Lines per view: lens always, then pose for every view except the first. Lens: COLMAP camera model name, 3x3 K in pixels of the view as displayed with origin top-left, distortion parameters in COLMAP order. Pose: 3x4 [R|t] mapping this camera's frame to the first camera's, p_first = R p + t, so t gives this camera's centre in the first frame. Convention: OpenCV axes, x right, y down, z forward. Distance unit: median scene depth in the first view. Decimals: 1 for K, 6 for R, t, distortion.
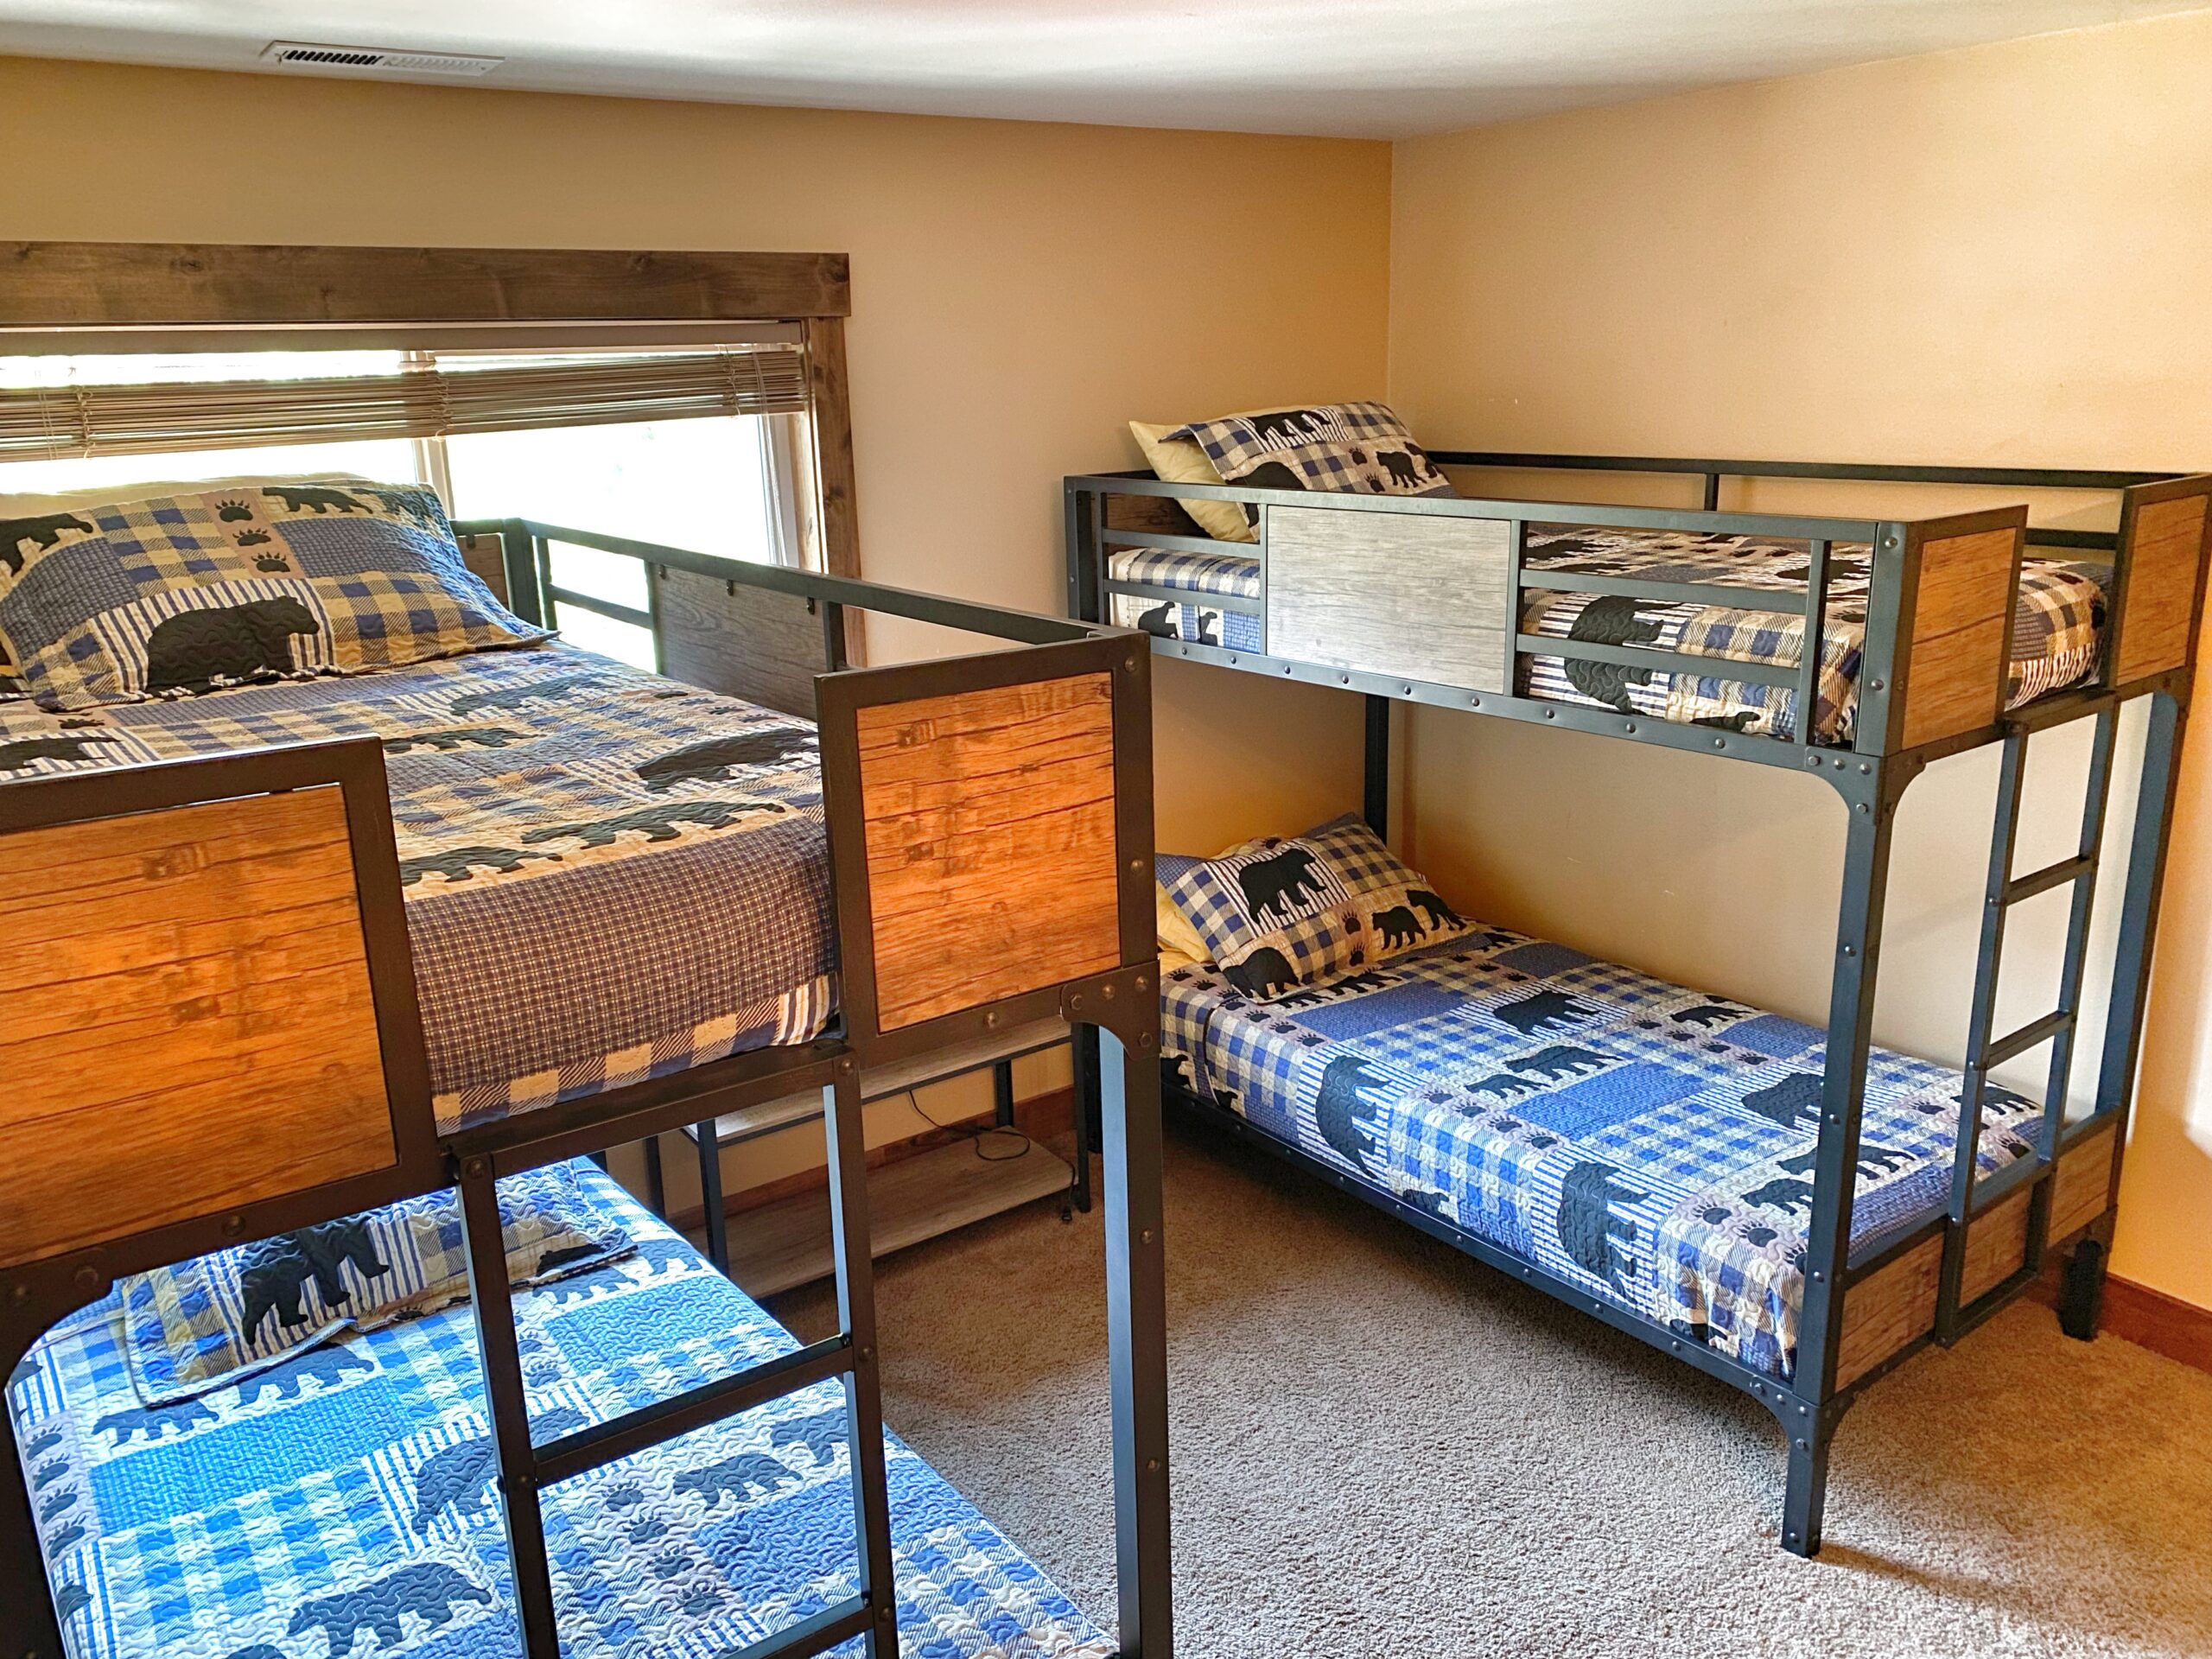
lens RADIAL K [[1677.1, 0, 1106.0], [0, 1677.1, 829.5], [0, 0, 1]] dist [0.003871, -0.003254]
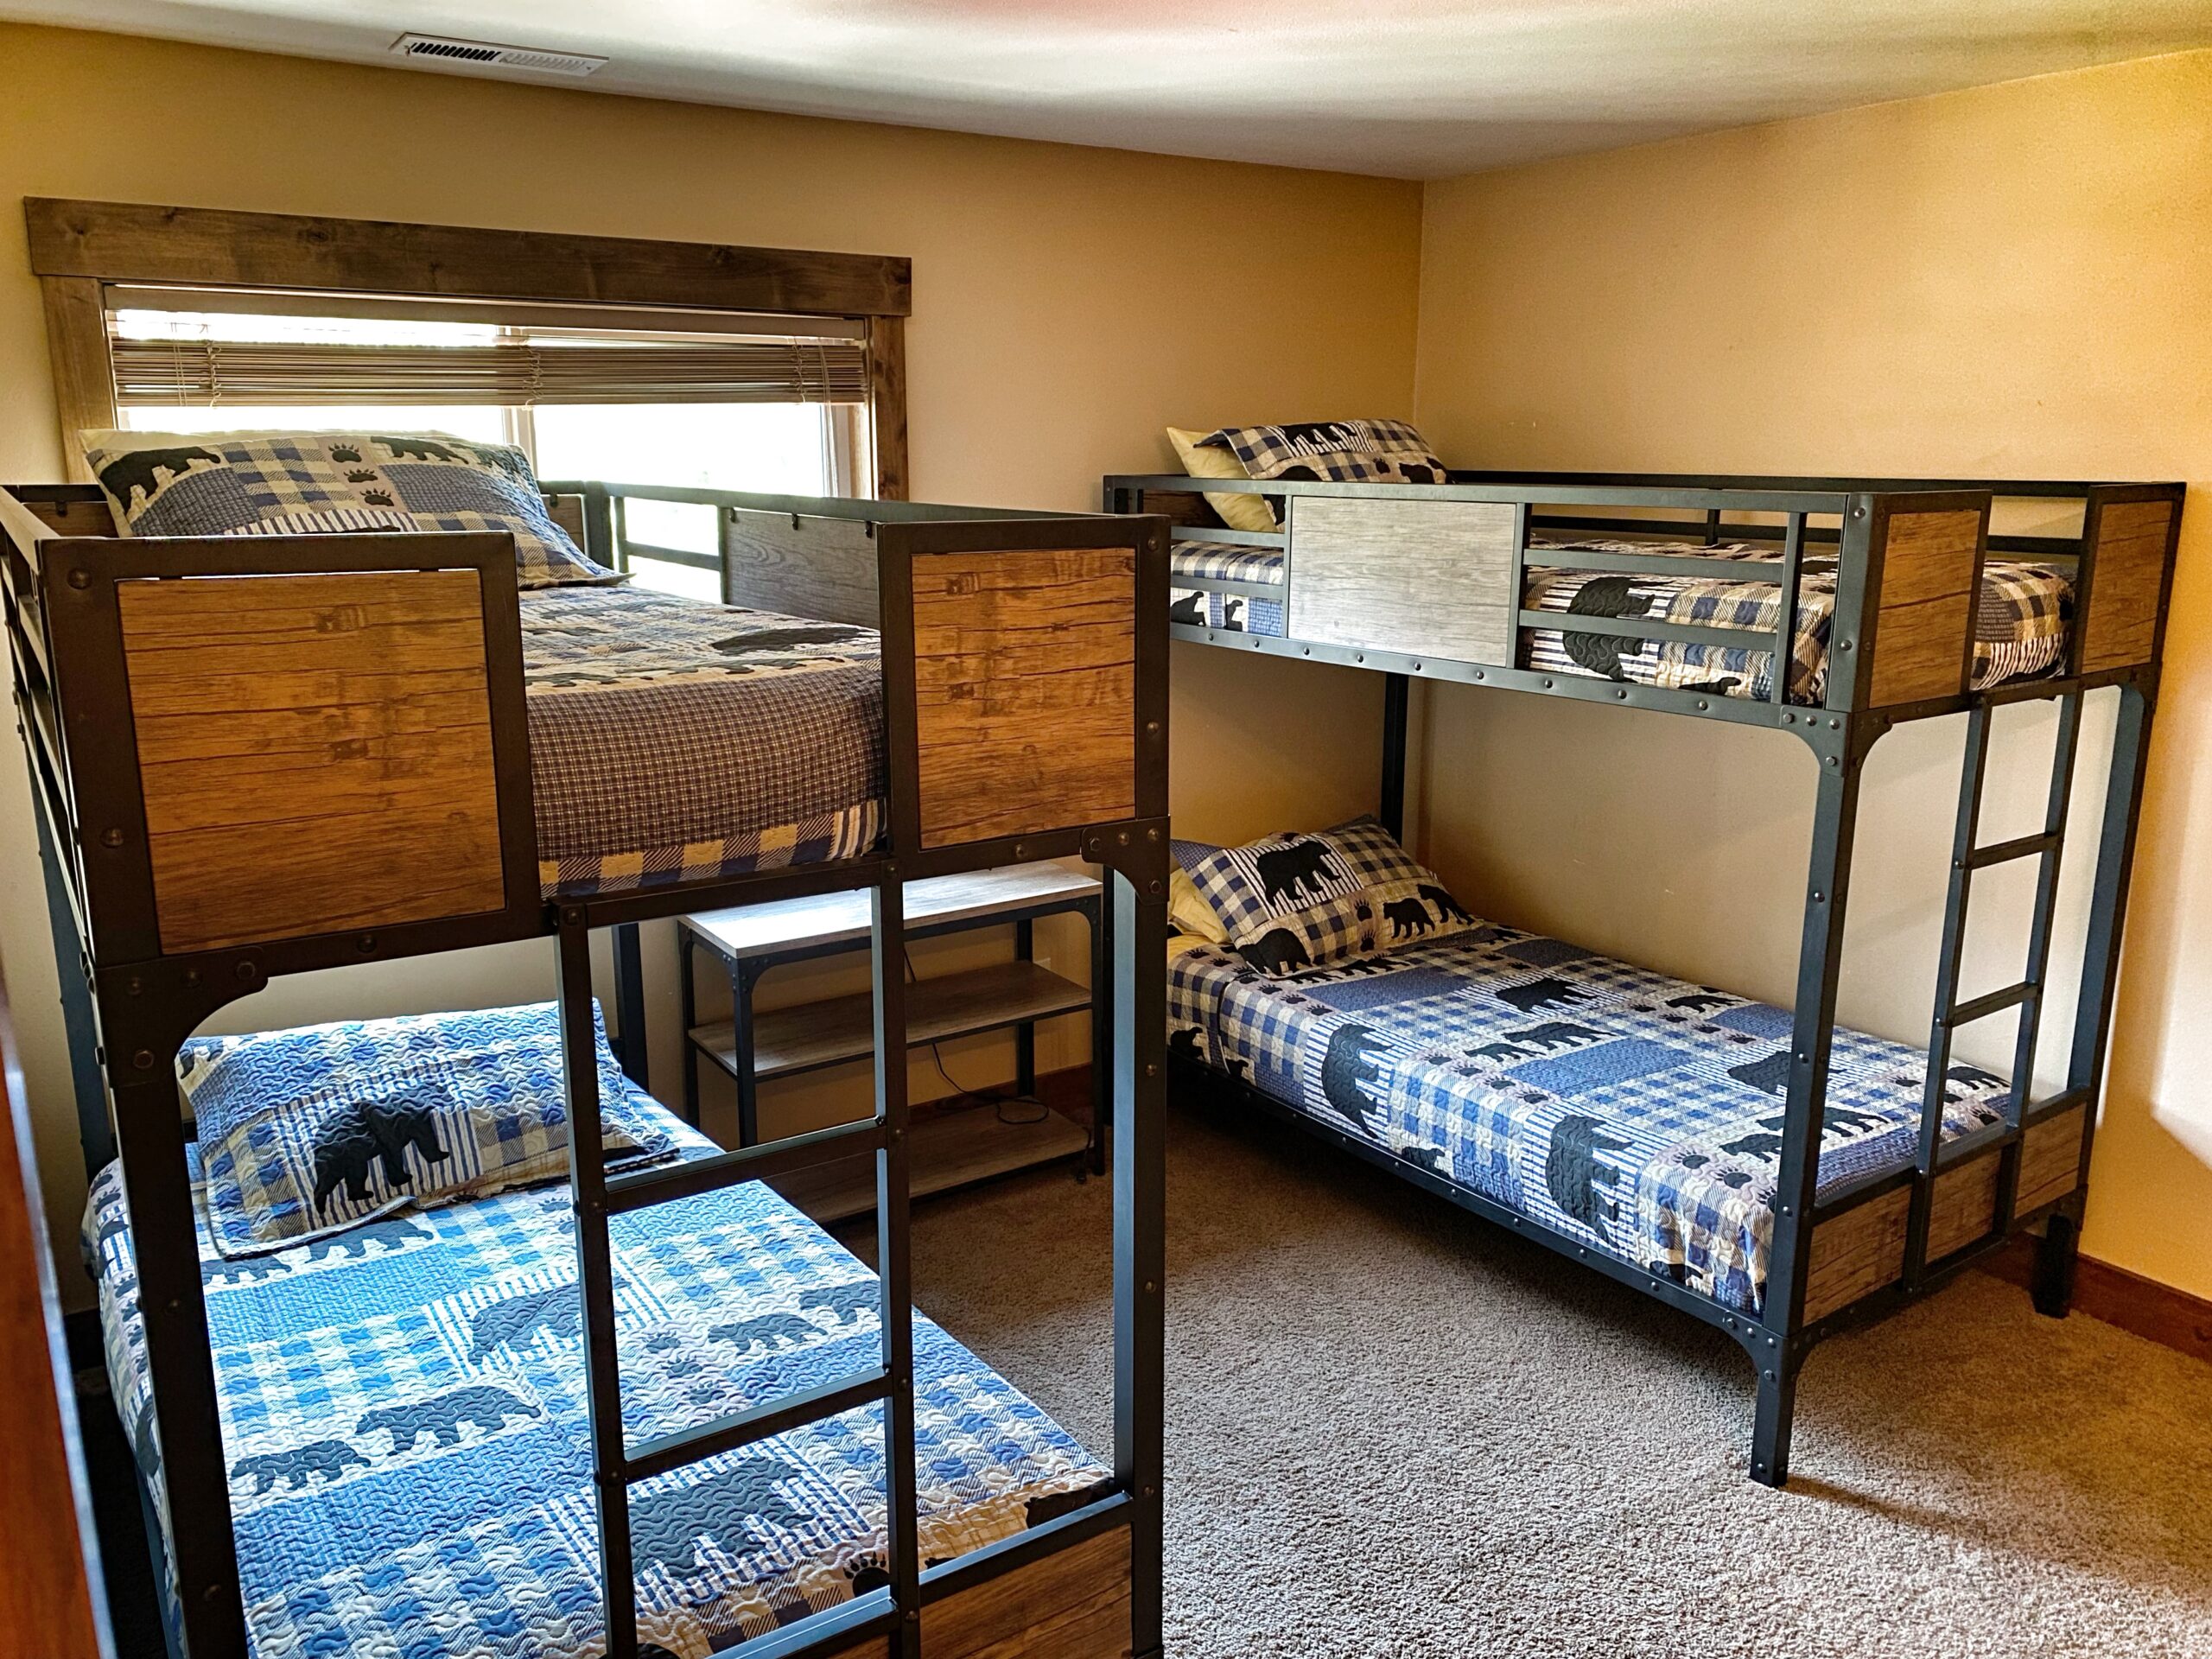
lens RADIAL K [[1671.5, 0, 1106.0], [0, 1671.5, 829.5], [0, 0, 1]] dist [0.001986, -0.001020]
pose [[0.999218, 0.034477, -0.019382, 0.006474], [-0.035276, 0.998473, -0.042503, 0.081381], [0.017887, 0.043153, 0.998908, -0.068957]]
